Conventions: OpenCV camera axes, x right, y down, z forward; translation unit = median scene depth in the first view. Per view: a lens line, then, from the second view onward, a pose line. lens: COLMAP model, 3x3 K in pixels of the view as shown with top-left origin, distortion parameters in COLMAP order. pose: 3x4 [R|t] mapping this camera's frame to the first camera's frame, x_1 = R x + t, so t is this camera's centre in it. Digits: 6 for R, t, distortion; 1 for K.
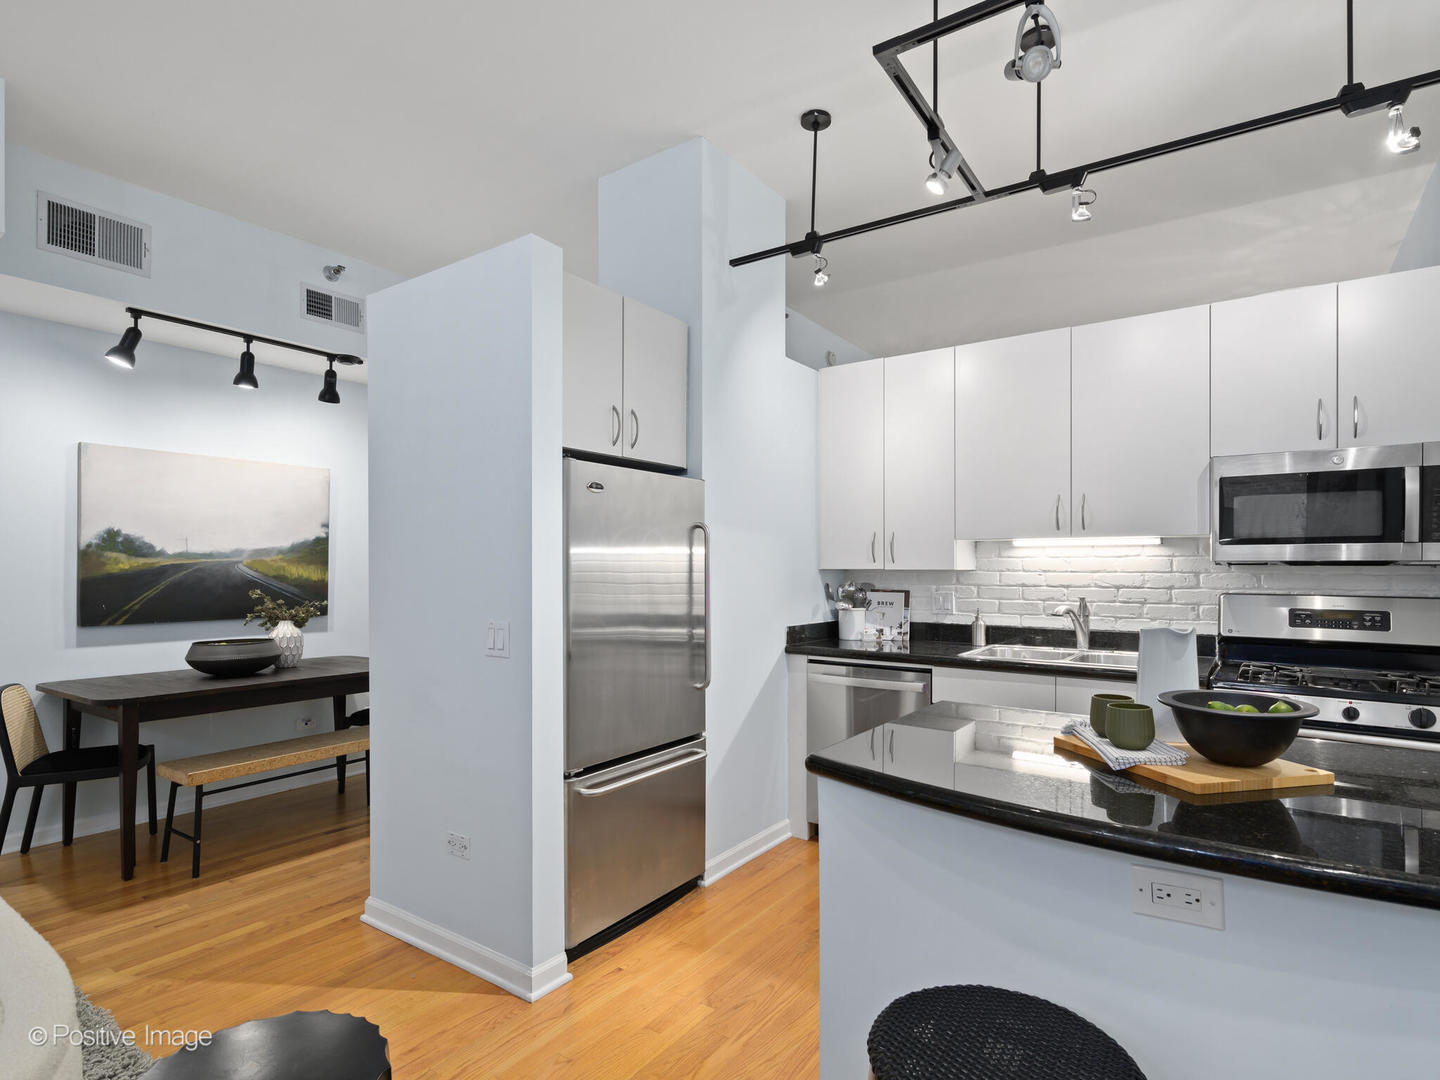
lens RADIAL K [[755.7, 0, 724.3], [0, 755.7, 562.2], [0, 0, 1]] dist [0.001229, 0.000259]
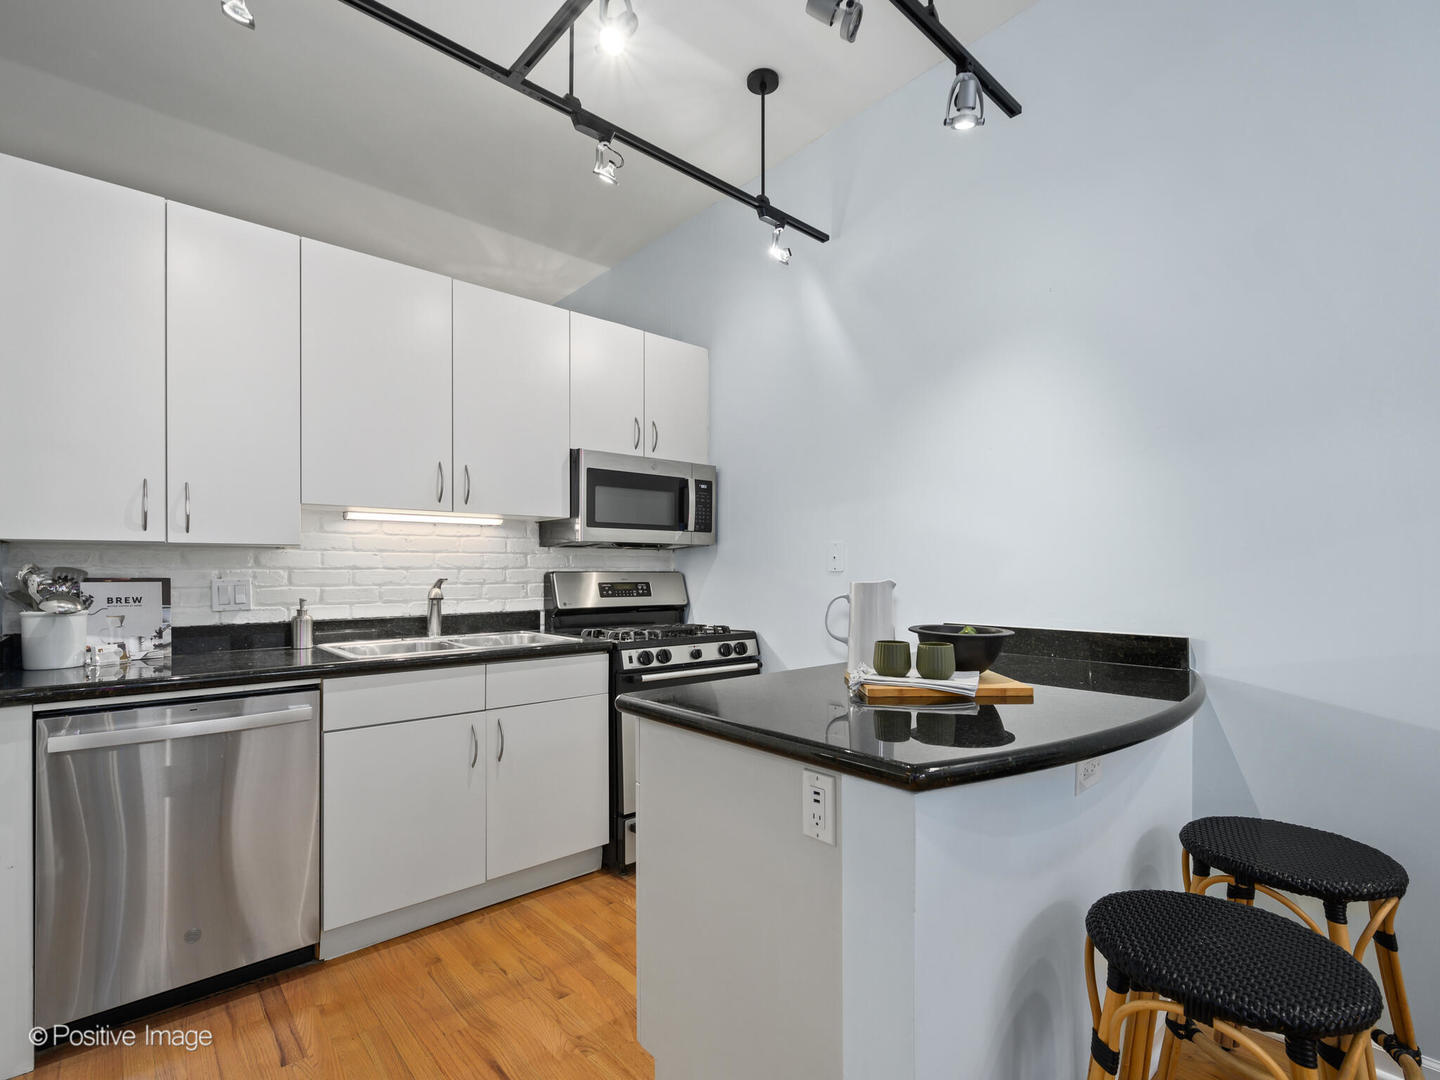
lens RADIAL K [[686.9, 0, 740.3], [0, 686.9, 567.5], [0, 0, 1]] dist [-0.000495, -0.000321]
pose [[0.224244, 0.000494, 0.974533, -0.238137], [-0.003131, 0.999995, 0.000214, 0.029682], [-0.974528, -0.003099, 0.224244, 0.439221]]
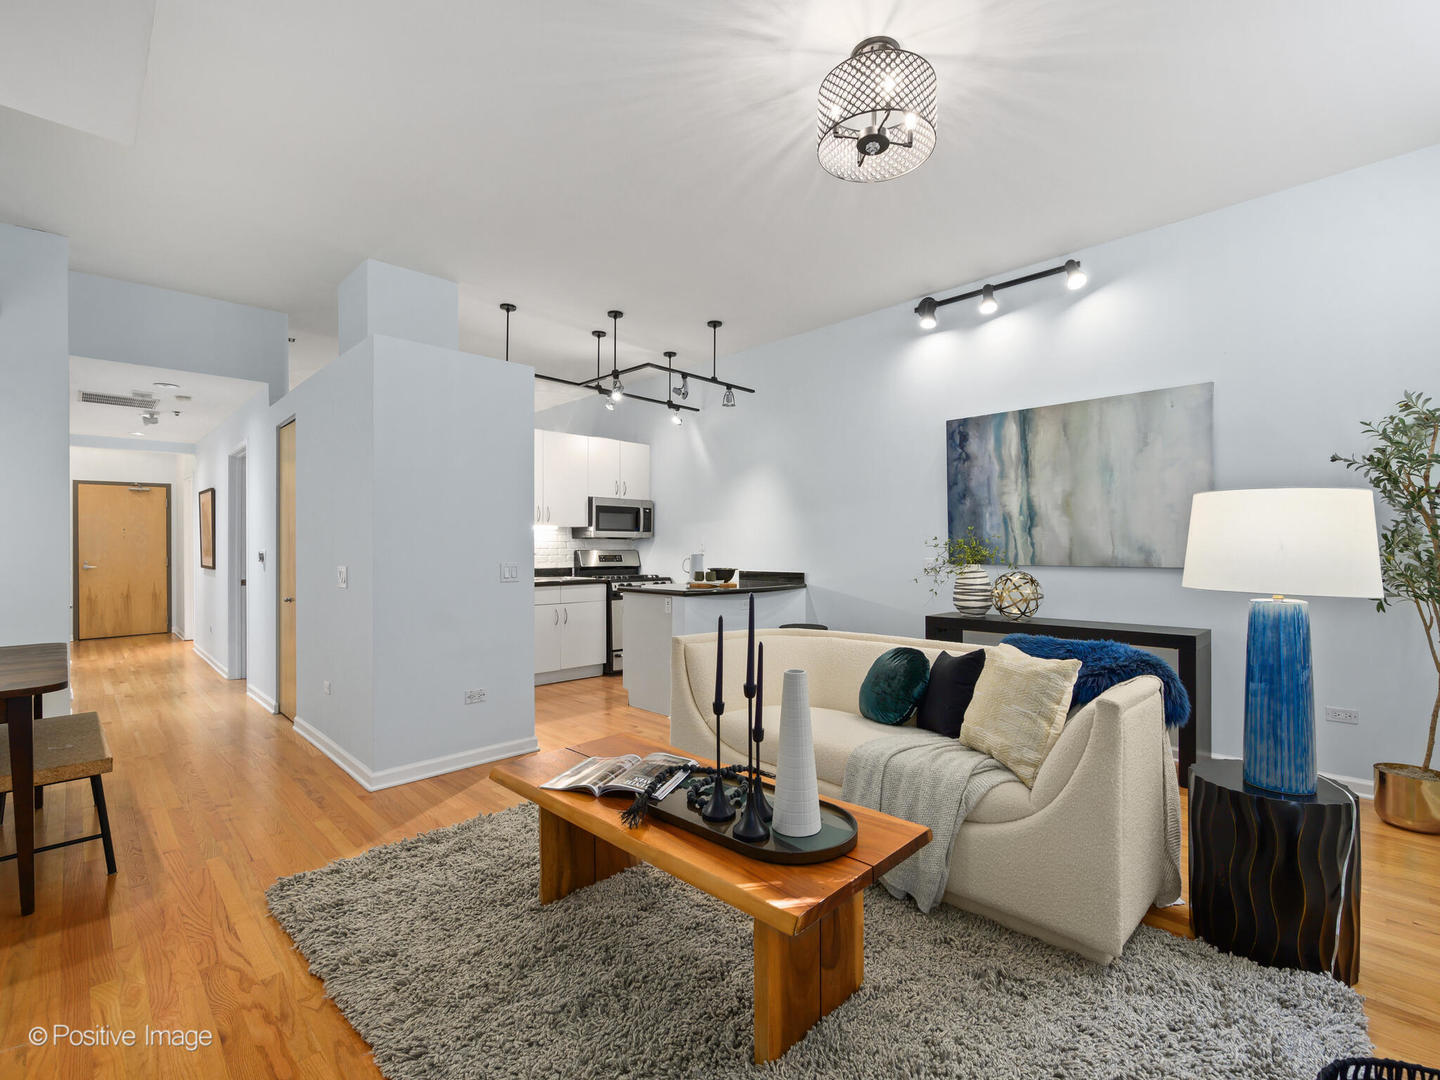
lens RADIAL K [[660.6, 0, 729.2], [0, 660.6, 523.7], [0, 0, 1]] dist [-0.000827, -0.000353]
pose [[0.175672, 0.029100, 0.984019, -1.216567], [-0.001948, 0.999571, -0.029212, 0.014546], [-0.984447, 0.003215, 0.175653, 0.116520]]
